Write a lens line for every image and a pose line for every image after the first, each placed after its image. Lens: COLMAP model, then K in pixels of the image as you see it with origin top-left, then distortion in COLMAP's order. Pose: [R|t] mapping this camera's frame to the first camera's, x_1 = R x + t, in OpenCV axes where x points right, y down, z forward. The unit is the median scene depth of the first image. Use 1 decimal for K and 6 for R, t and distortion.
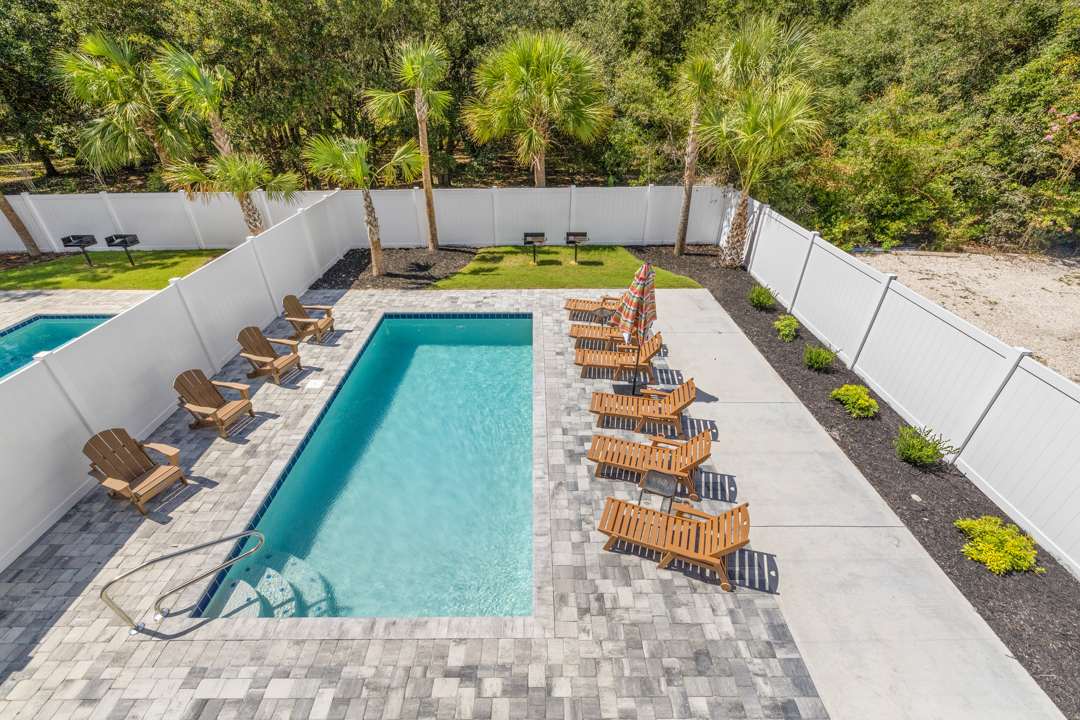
lens RADIAL K [[454.1, 0, 539.5], [0, 454.1, 353.9], [0, 0, 1]] dist [0.001617, 0.000119]
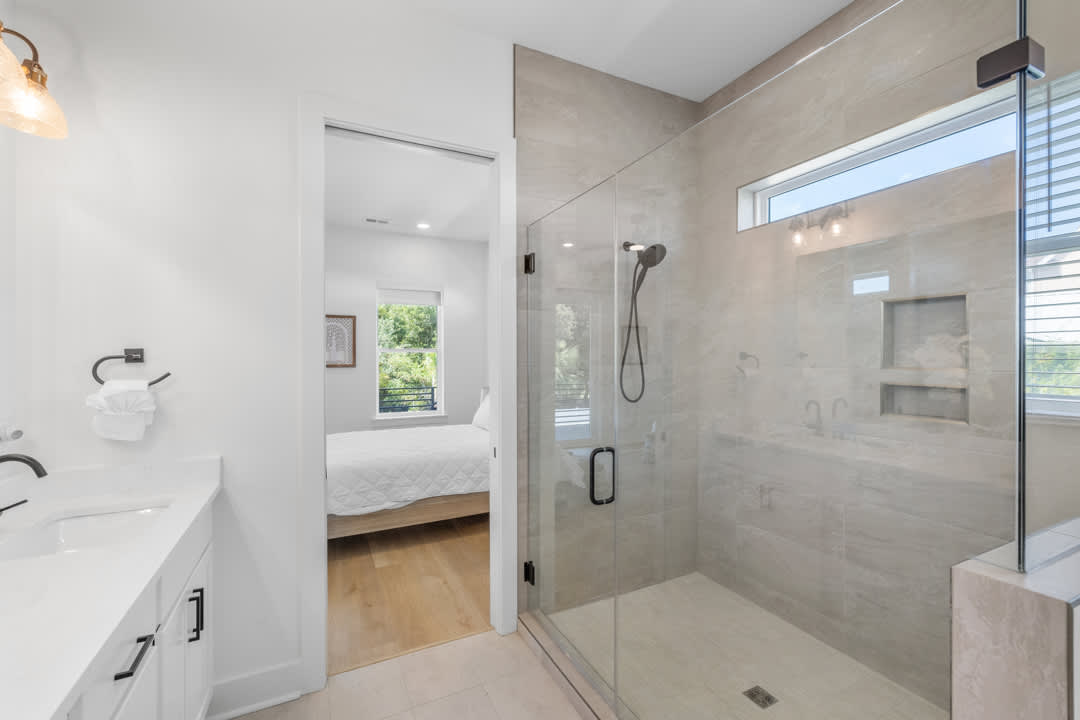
lens RADIAL K [[454.1, 0, 539.5], [0, 454.1, 353.9], [0, 0, 1]] dist [0.001617, 0.000119]
pose [[0.900537, -0.001781, 0.434777, -0.051368], [0.227995, 0.853405, -0.468741, 0.259246], [-0.370206, 0.521245, 0.768929, -0.447558]]
